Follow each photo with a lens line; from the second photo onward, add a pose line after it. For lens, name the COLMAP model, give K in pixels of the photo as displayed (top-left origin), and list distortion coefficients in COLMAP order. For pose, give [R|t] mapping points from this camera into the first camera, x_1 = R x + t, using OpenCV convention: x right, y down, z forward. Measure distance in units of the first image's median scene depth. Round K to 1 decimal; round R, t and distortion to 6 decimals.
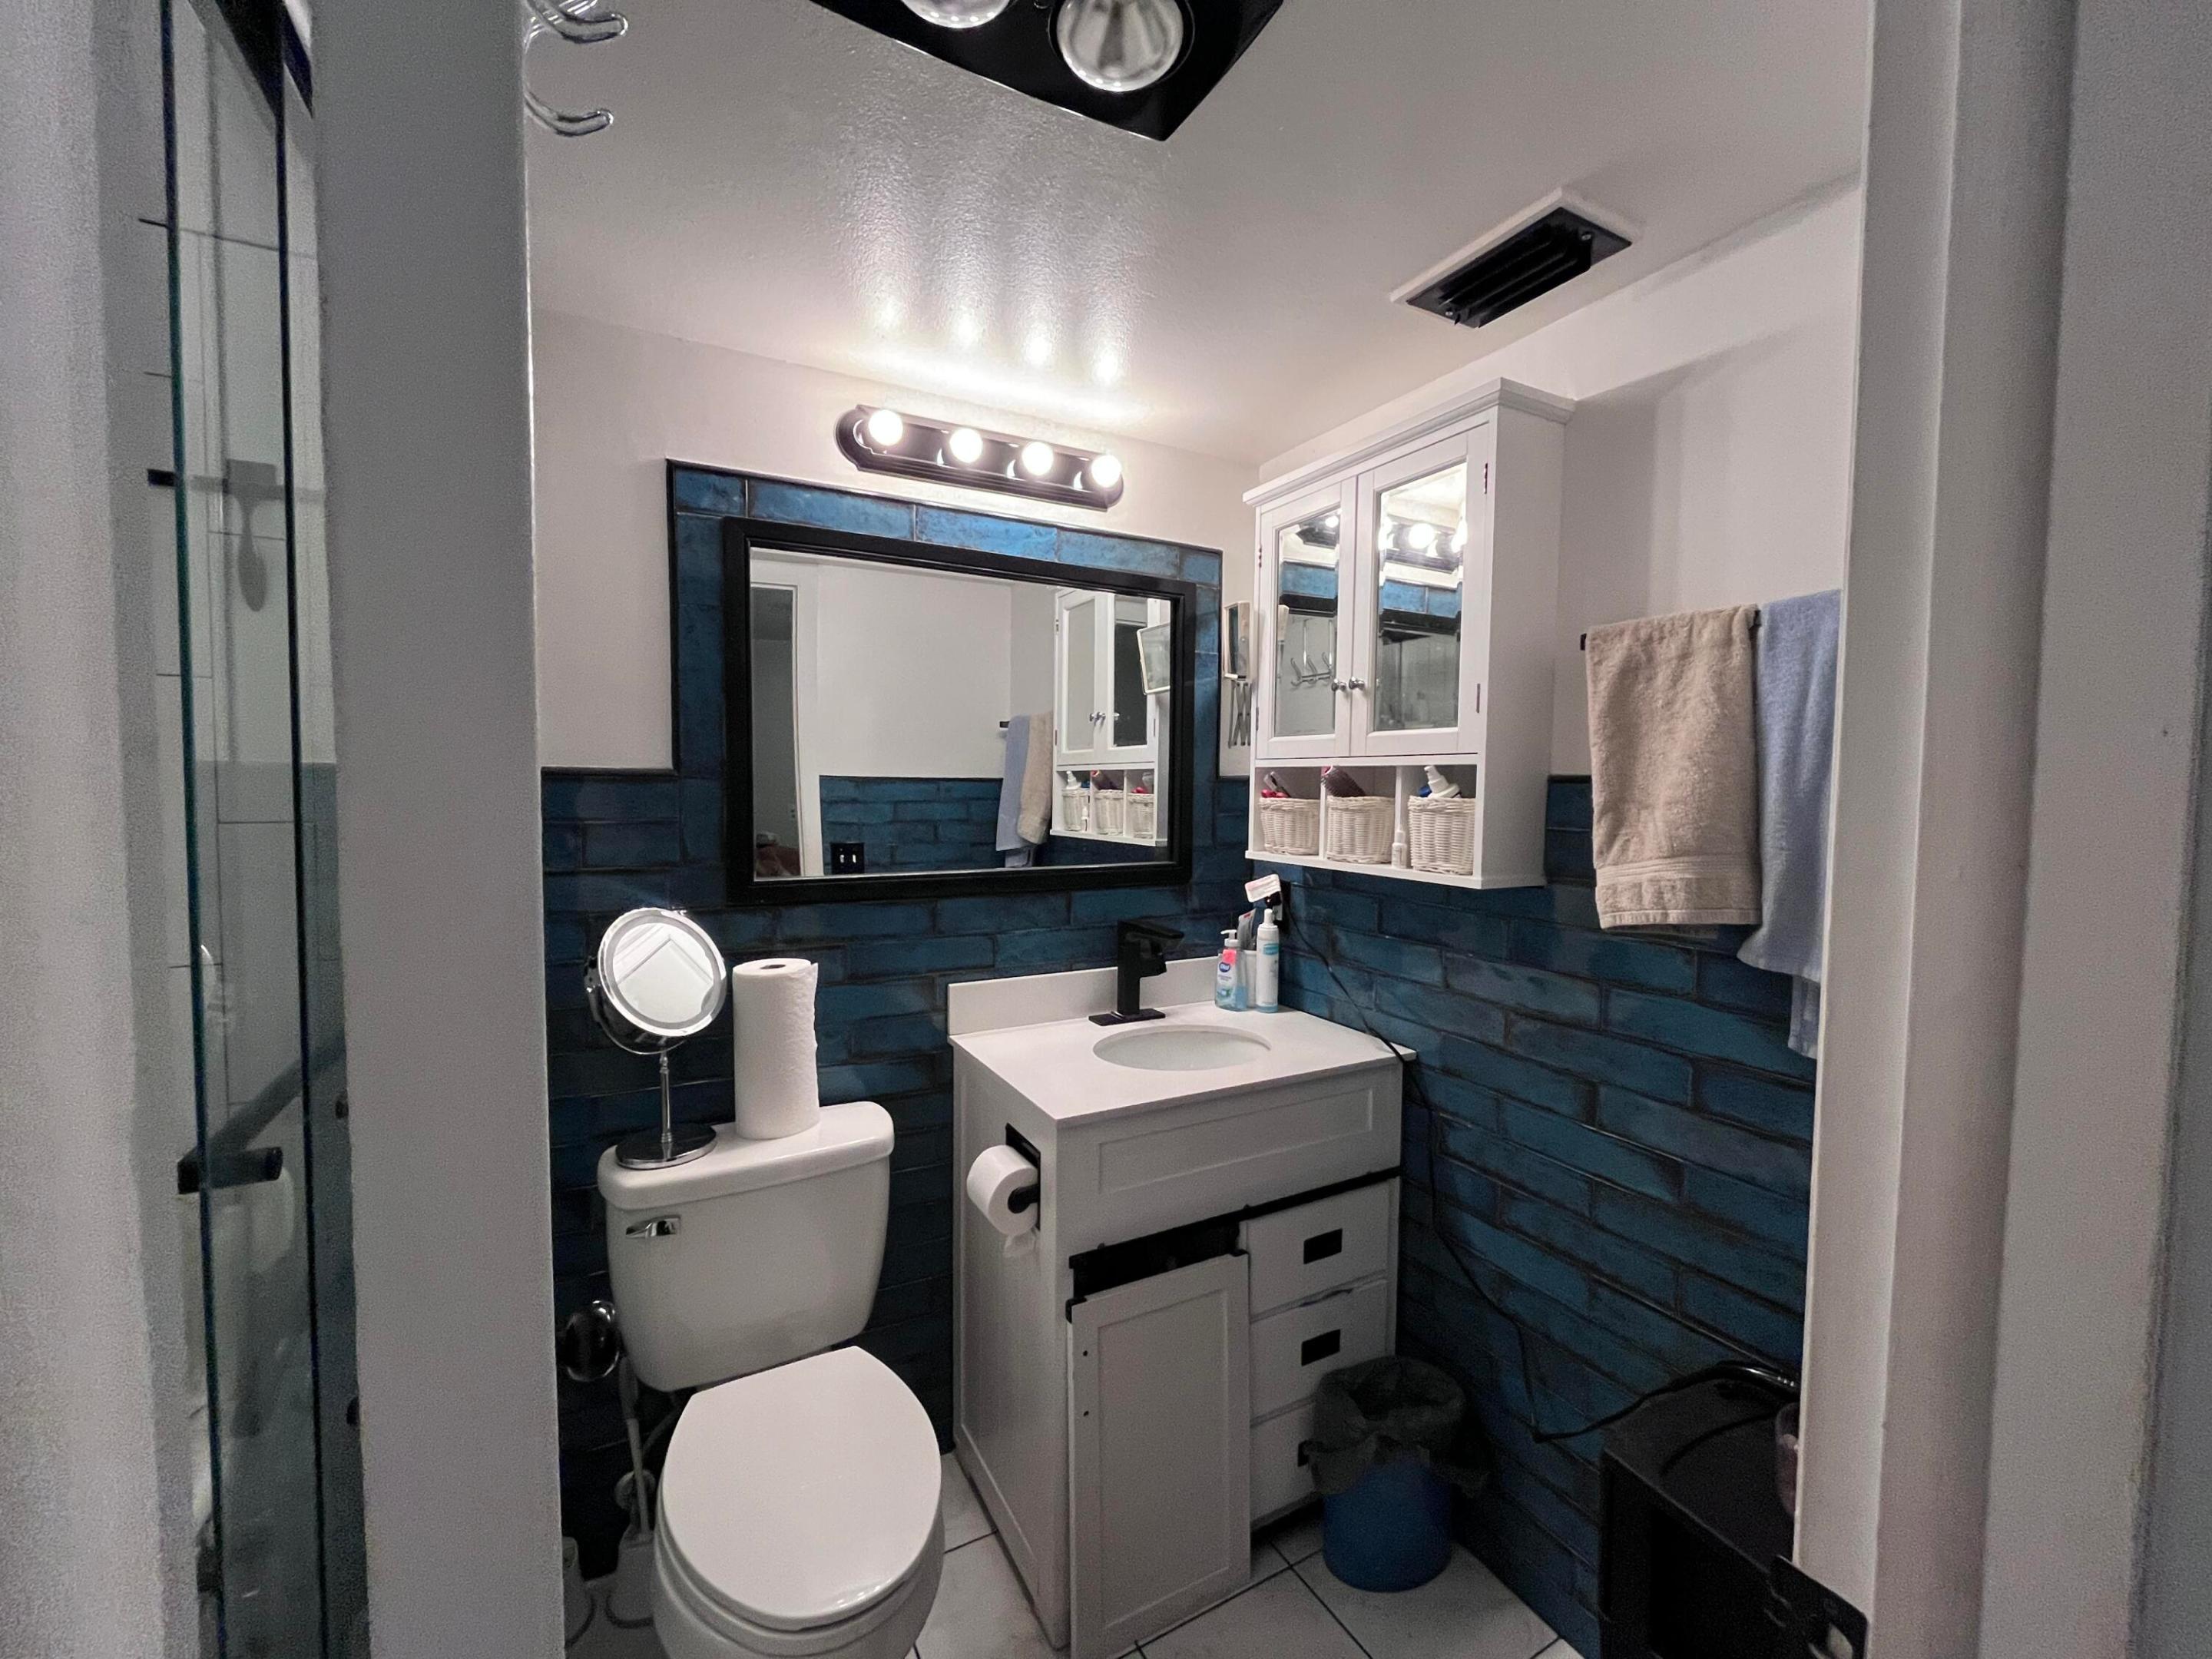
lens RADIAL K [[894.2, 0, 1107.6], [0, 894.2, 830.4], [0, 0, 1]] dist [0.000366, -0.000027]
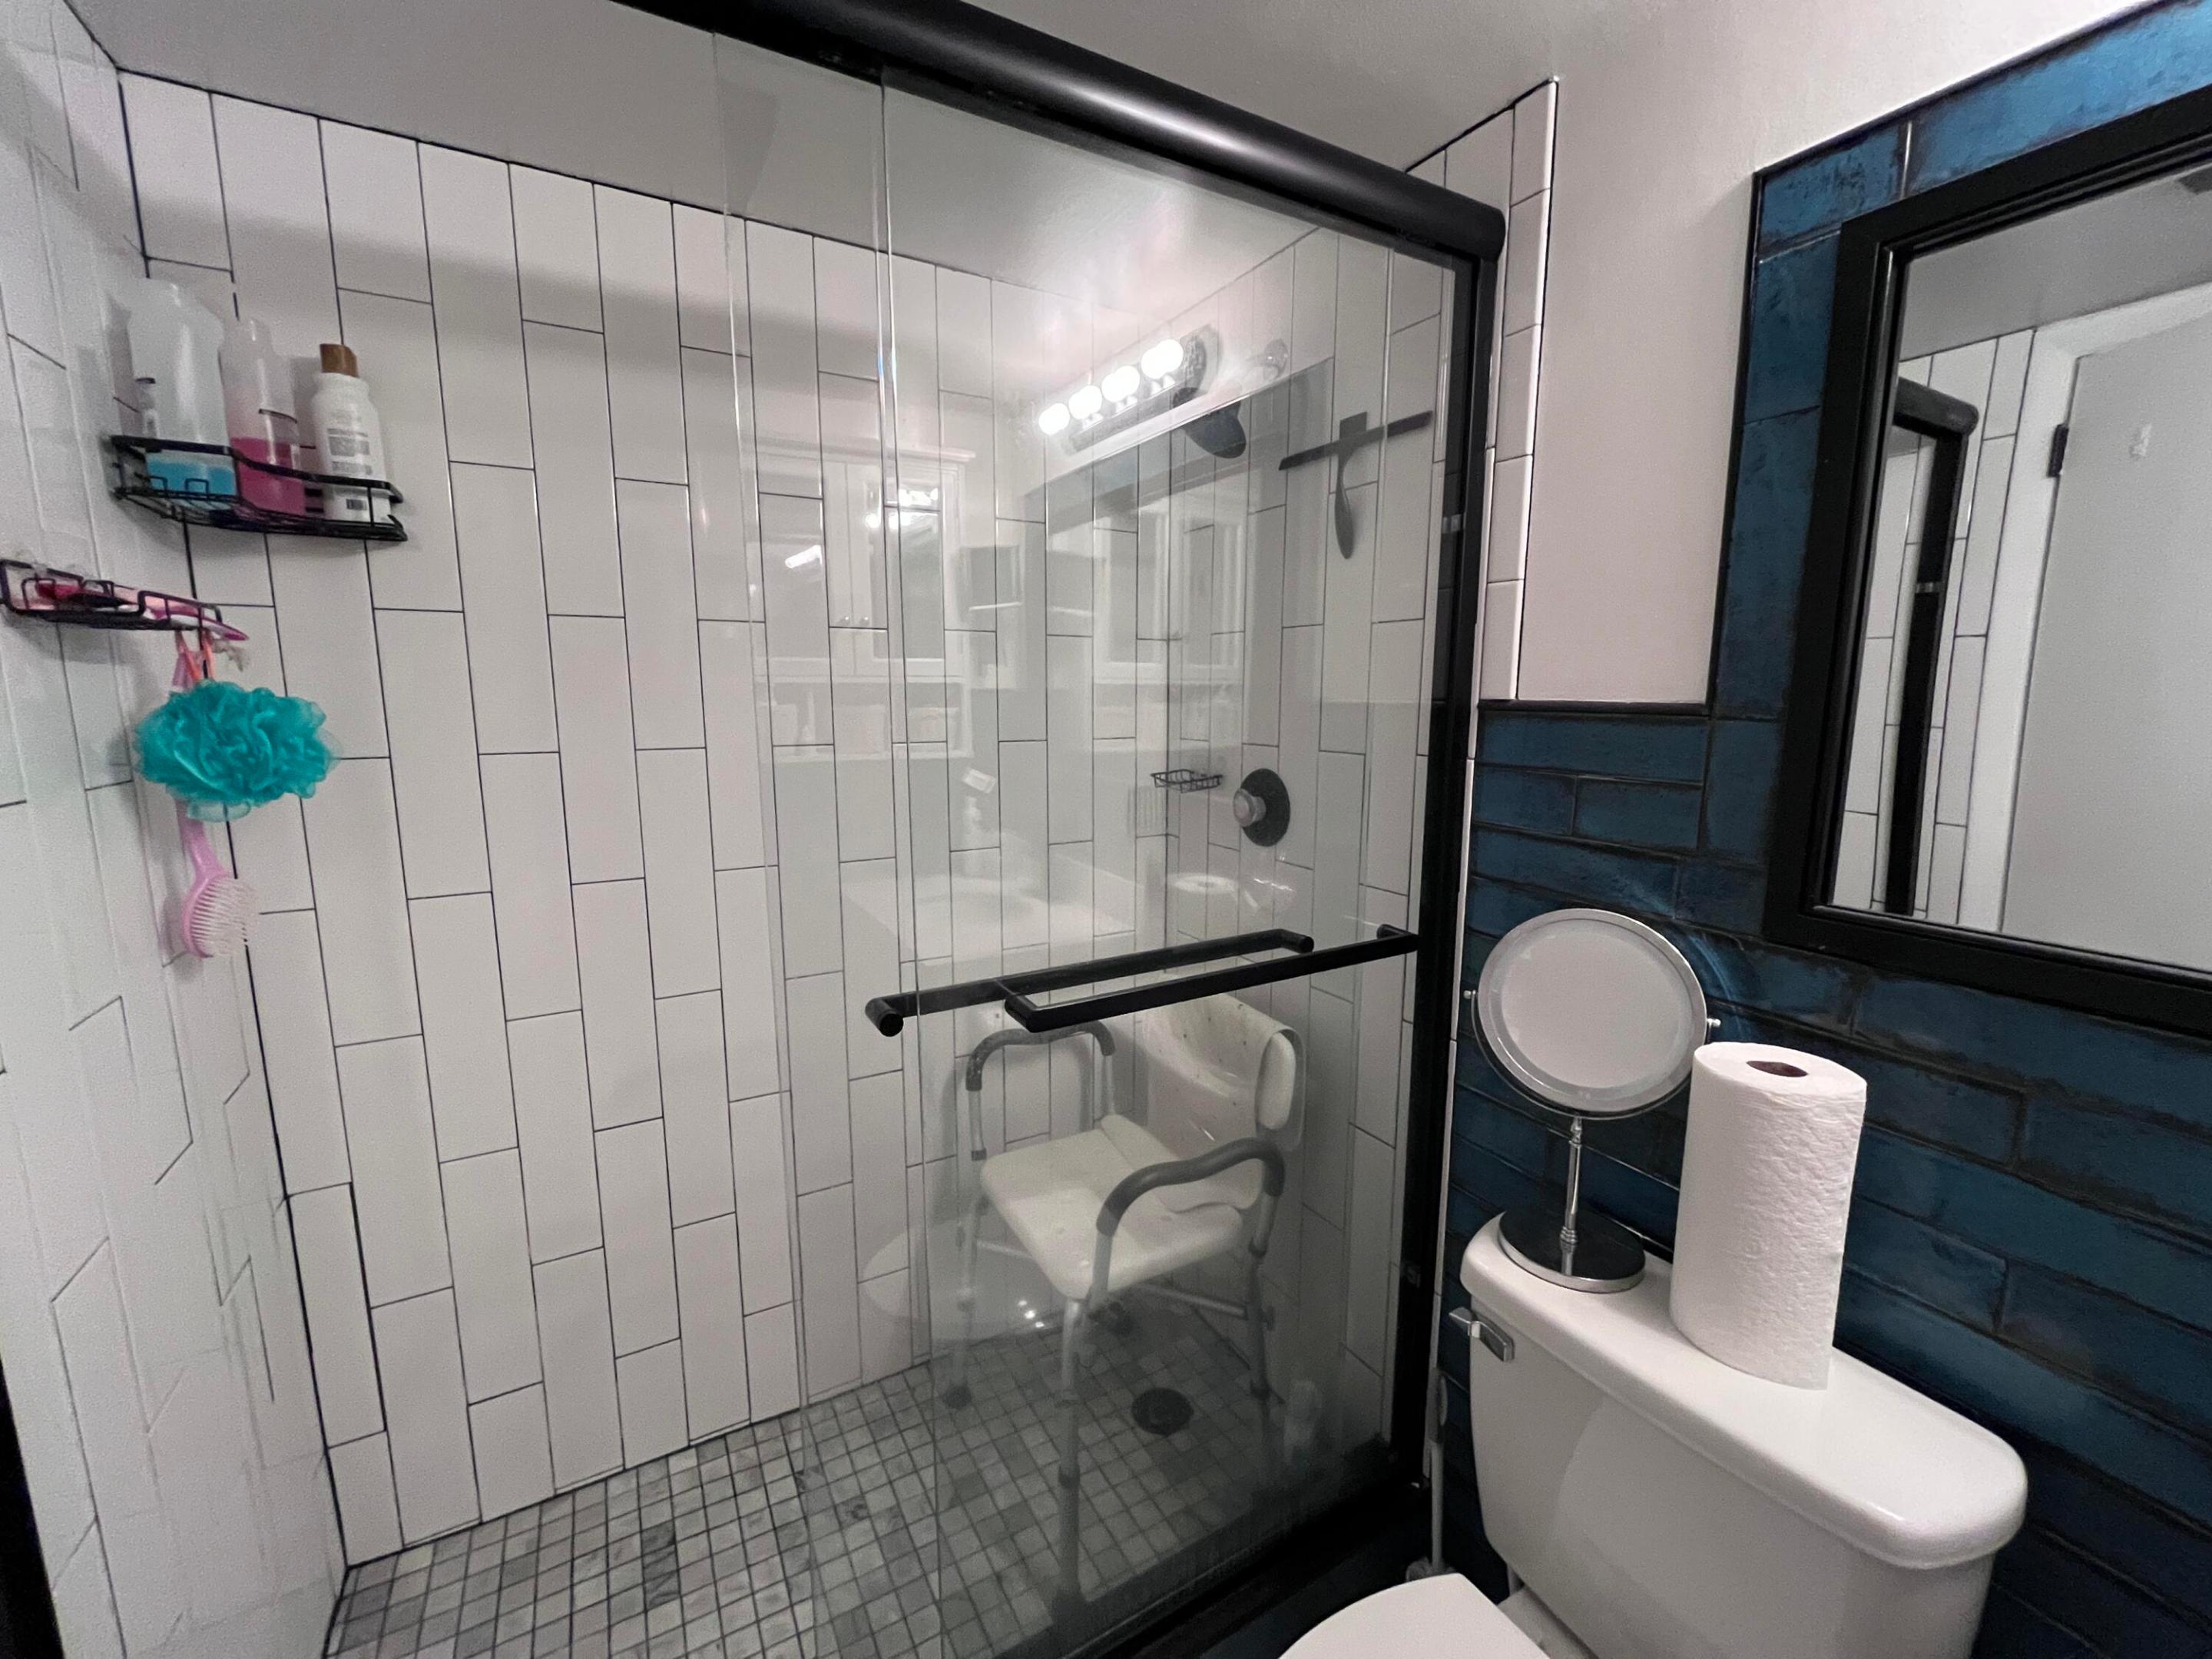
lens RADIAL K [[894.2, 0, 1108.7], [0, 894.2, 826.3], [0, 0, 1]] dist [0.000366, -0.000027]
pose [[0.028364, 0.149880, -0.988297, 0.134957], [-0.043259, 0.987953, 0.148586, -0.058900], [0.998661, 0.038539, 0.034506, 0.561968]]
